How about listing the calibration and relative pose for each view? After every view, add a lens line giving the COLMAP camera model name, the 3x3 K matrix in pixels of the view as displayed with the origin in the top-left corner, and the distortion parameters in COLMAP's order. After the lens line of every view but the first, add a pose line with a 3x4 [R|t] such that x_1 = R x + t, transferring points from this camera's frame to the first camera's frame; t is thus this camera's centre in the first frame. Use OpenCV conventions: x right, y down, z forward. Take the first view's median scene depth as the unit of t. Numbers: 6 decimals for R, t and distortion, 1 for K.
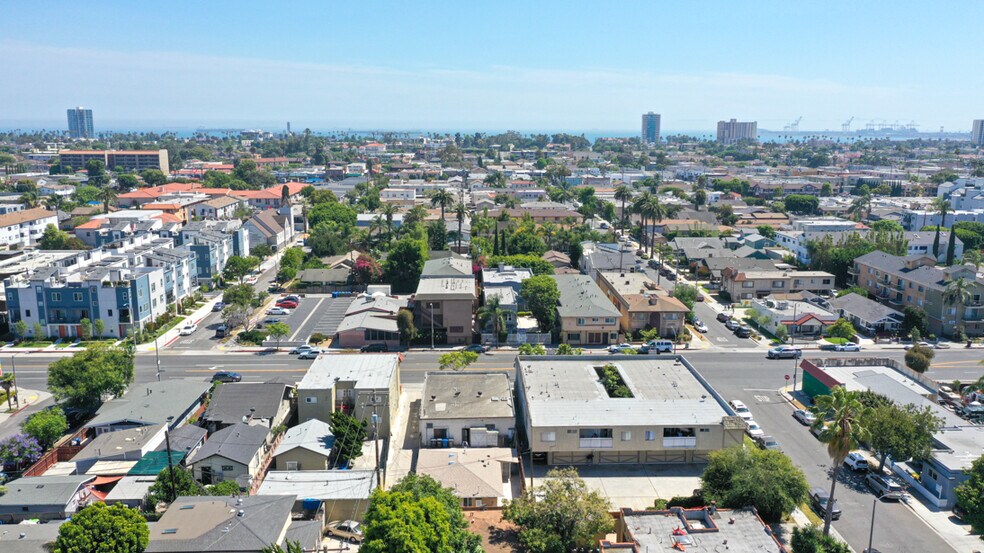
lens RADIAL K [[771.3, 0, 492.4], [0, 771.3, 281.6], [0, 0, 1]] dist [0.007398, -0.003569]
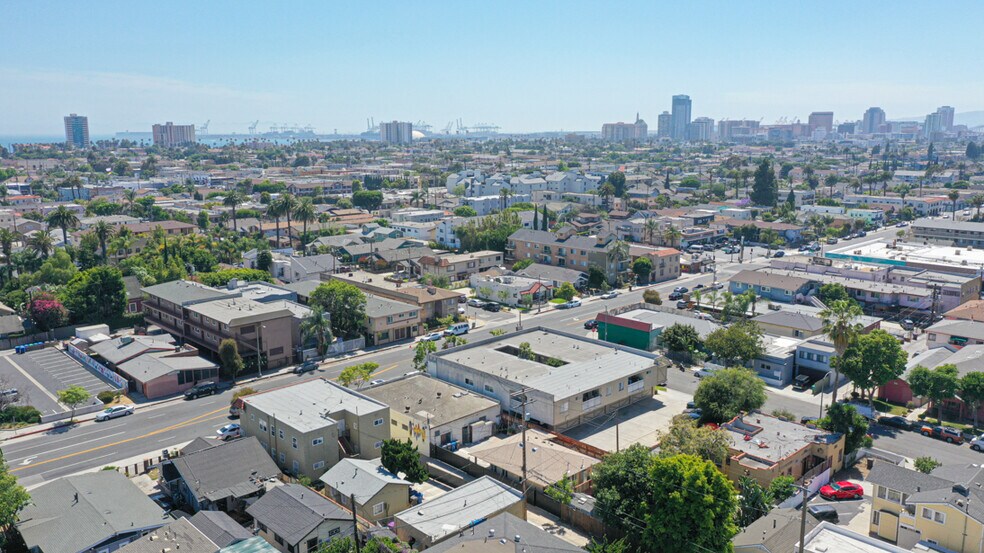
lens RADIAL K [[771.3, 0, 492.3], [0, 771.3, 271.3], [0, 0, 1]] dist [0.007398, -0.003569]
pose [[0.746609, -0.126542, 0.653117, -0.440374], [0.137684, 0.989879, 0.034396, -0.027851], [-0.650860, 0.064243, 0.756475, 0.138621]]
